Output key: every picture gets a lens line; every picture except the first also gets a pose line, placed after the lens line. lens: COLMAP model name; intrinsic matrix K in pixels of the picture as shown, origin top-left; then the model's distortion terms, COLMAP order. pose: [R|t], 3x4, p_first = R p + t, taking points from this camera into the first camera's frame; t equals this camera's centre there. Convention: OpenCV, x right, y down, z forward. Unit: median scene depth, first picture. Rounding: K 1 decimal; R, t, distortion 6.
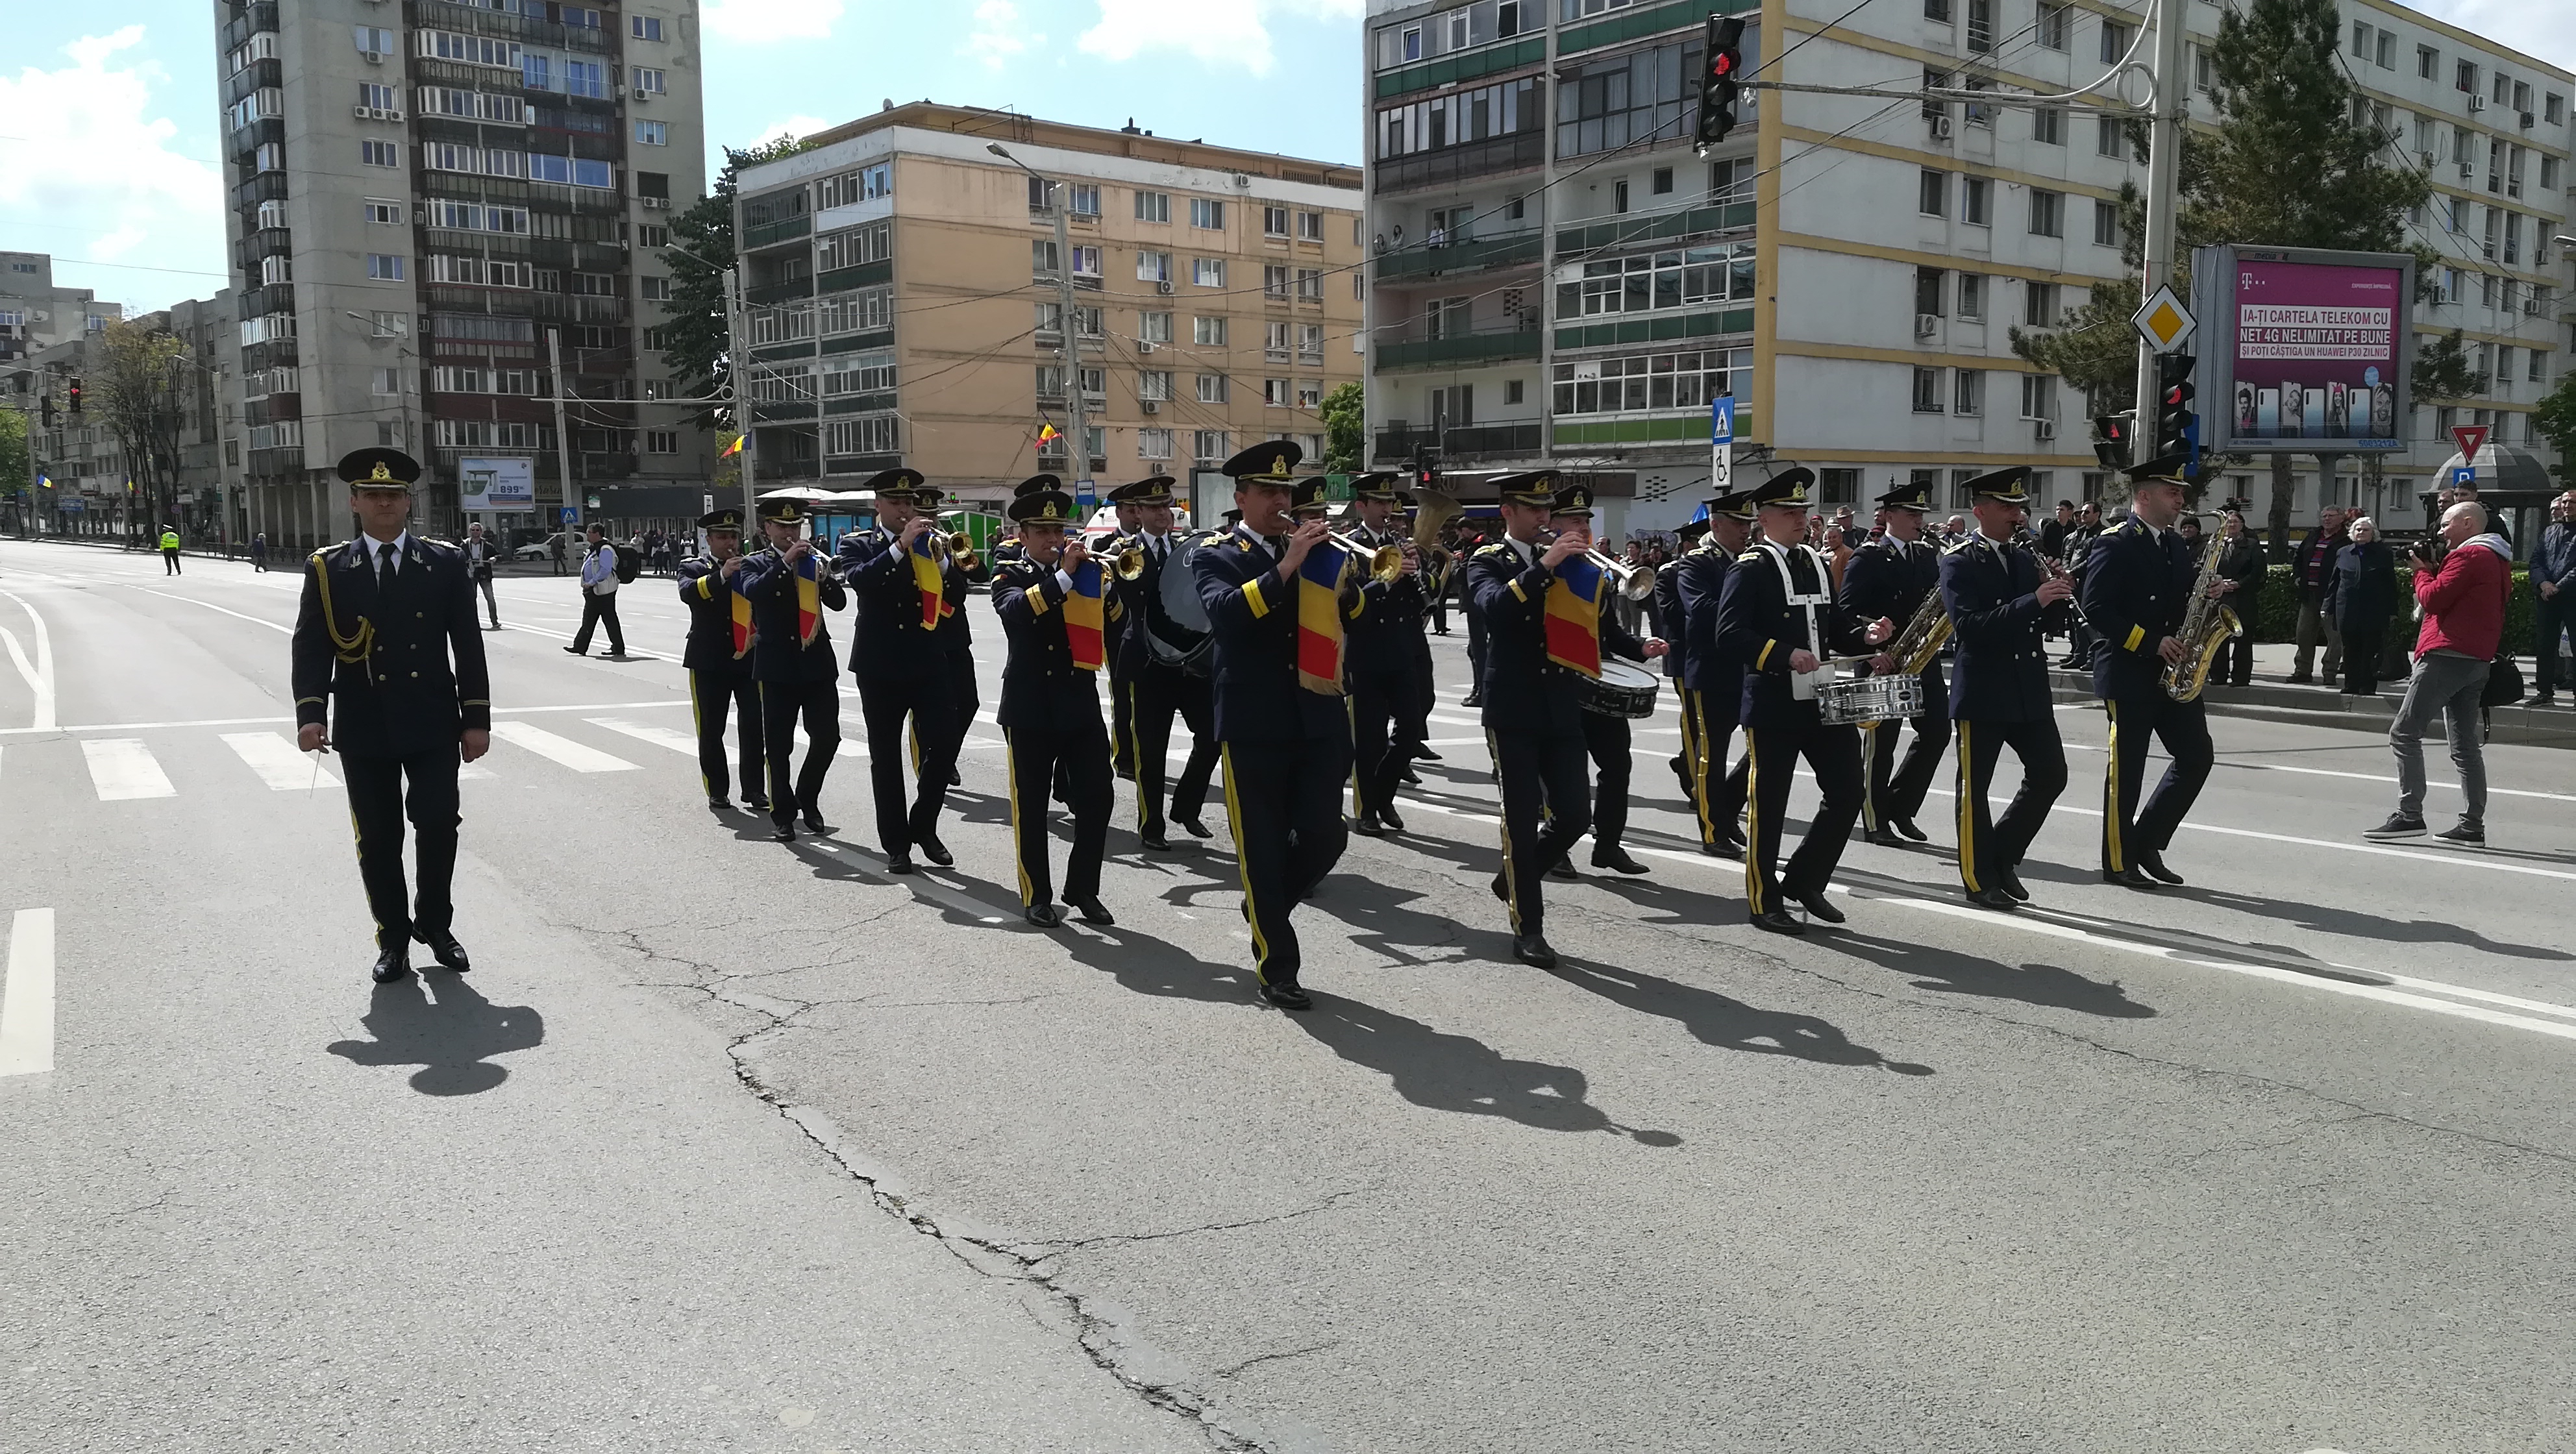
lens RADIAL K [[1961.4, 0, 1288.0], [0, 1961.4, 727.0], [0, 0, 1]] dist [0.056316, -0.080917]
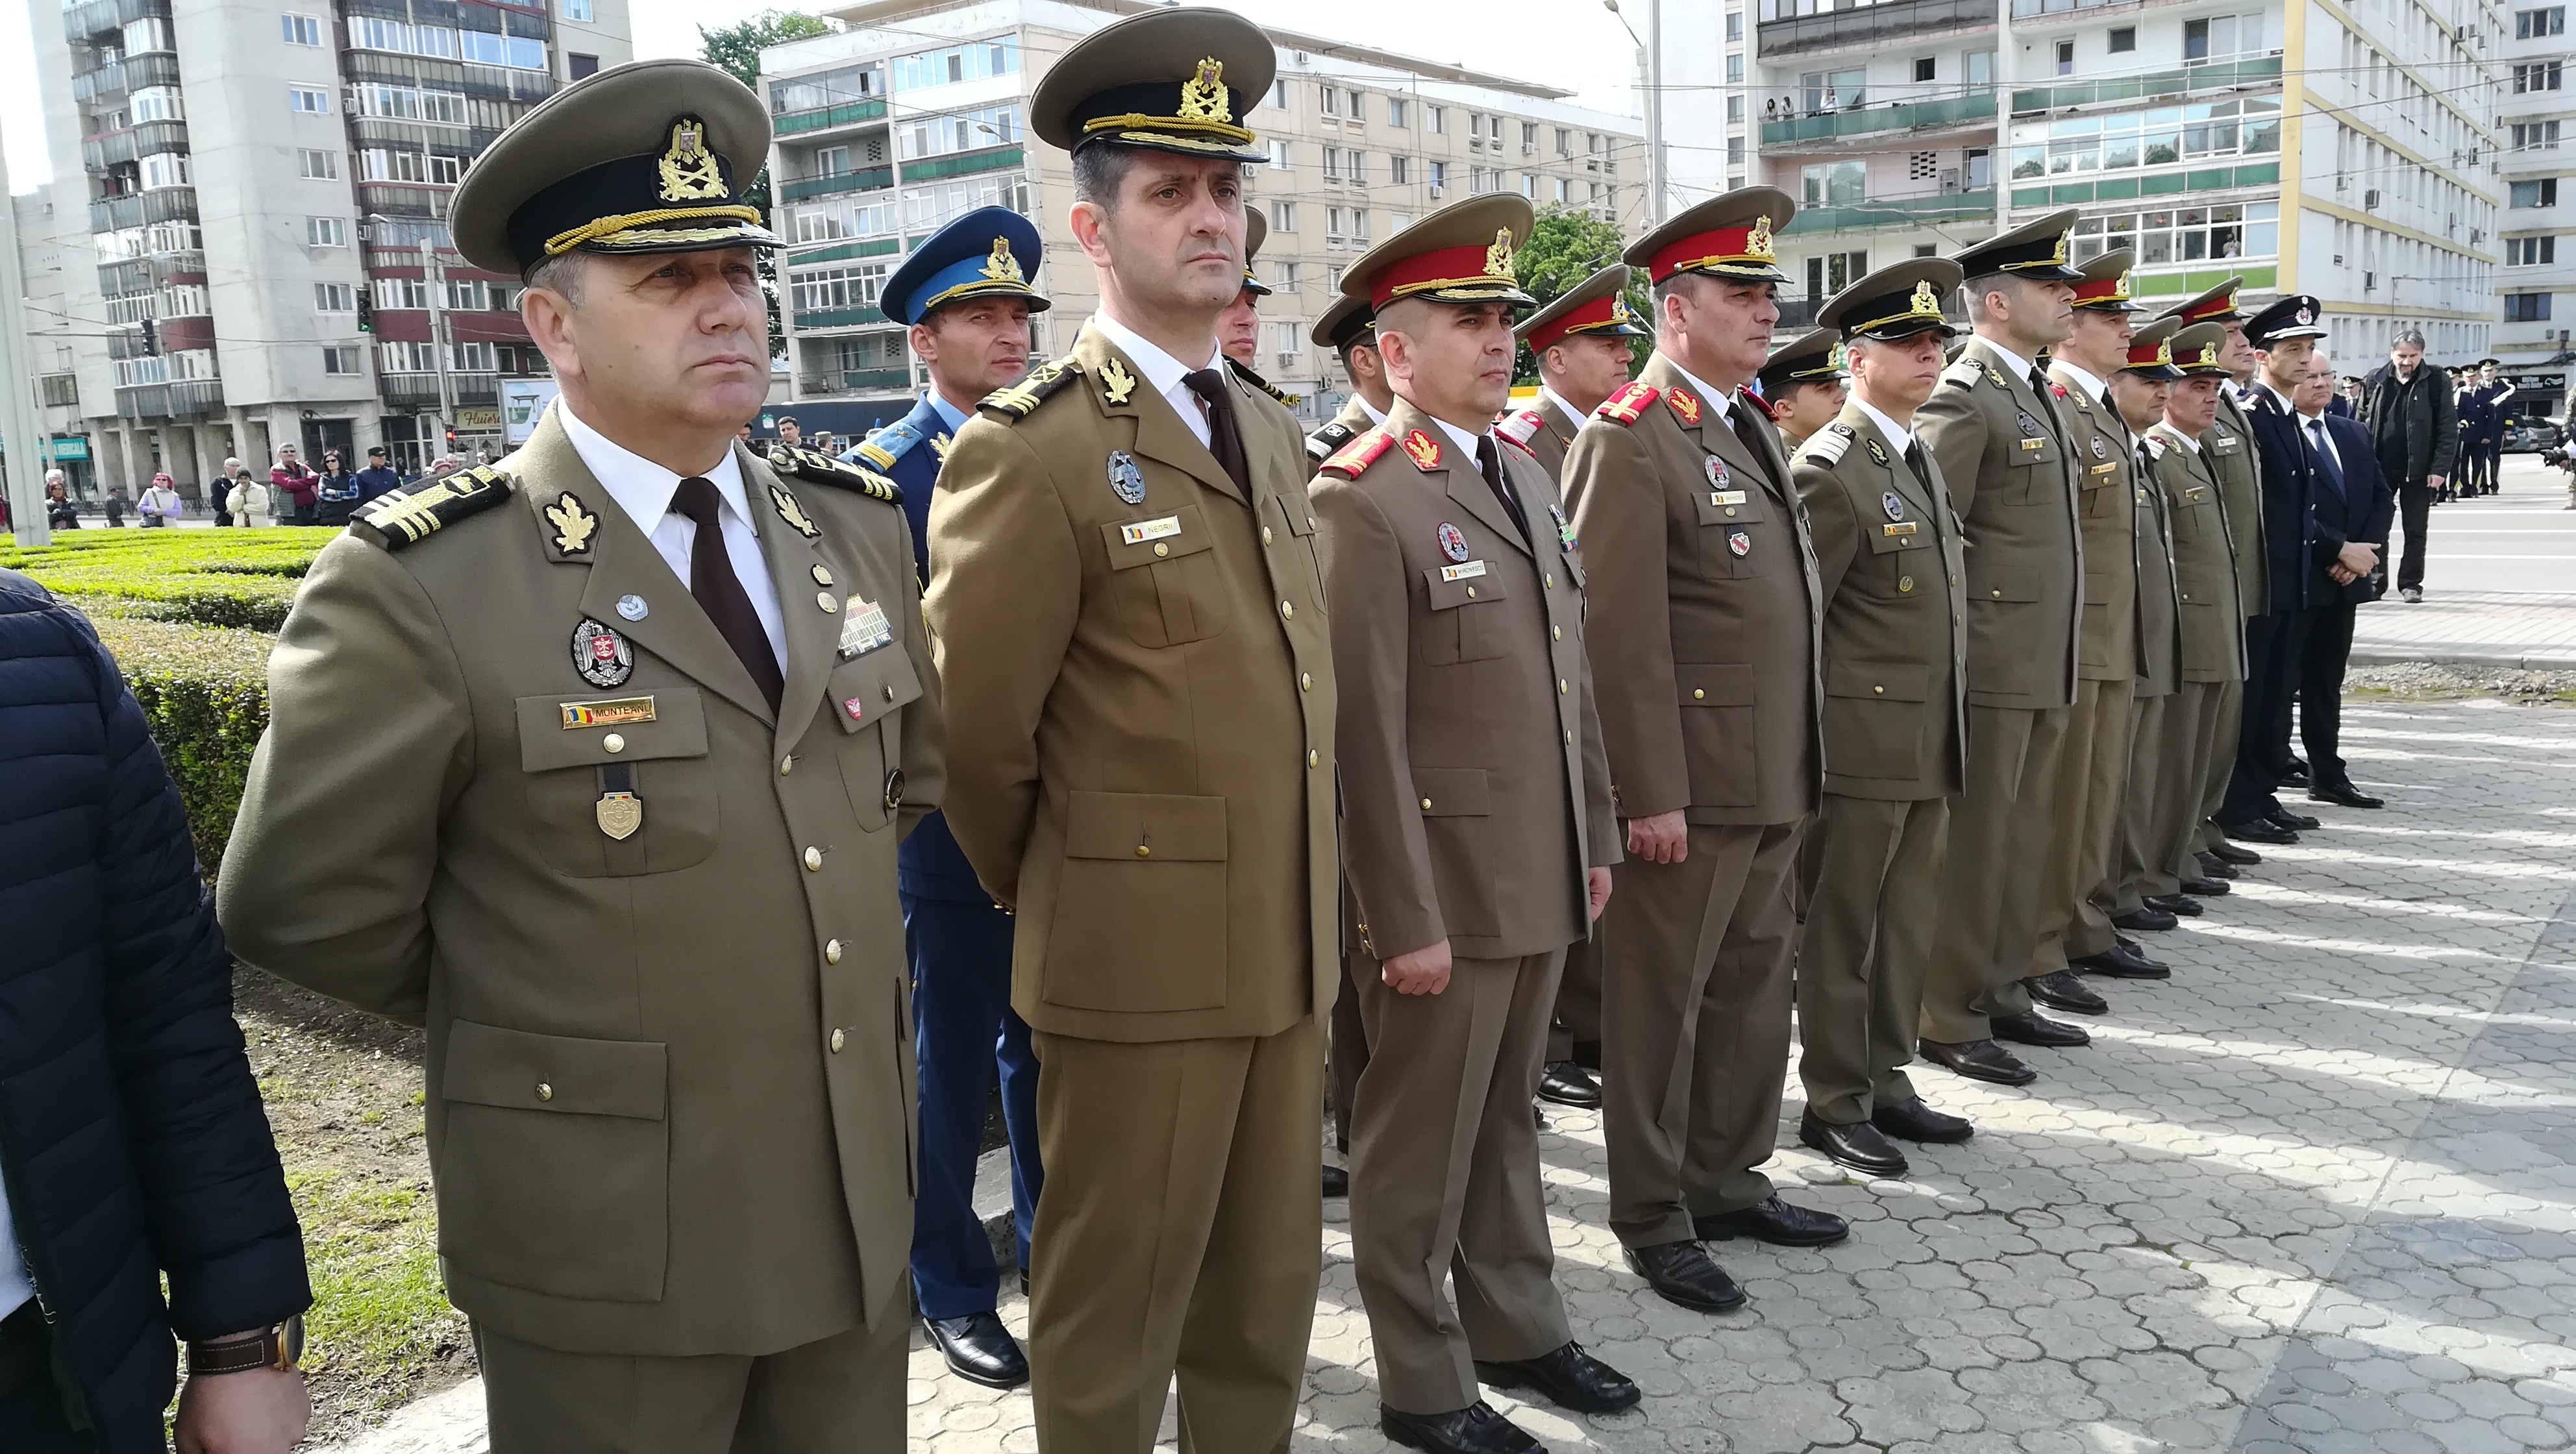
lens RADIAL K [[1961.4, 0, 1288.0], [0, 1961.4, 727.0], [0, 0, 1]] dist [0.056316, -0.080917]
pose [[0.968323, -0.084014, 0.235142, -0.268914], [0.072494, 0.995726, 0.057230, -0.007898], [-0.238945, -0.038371, 0.970275, 0.055706]]
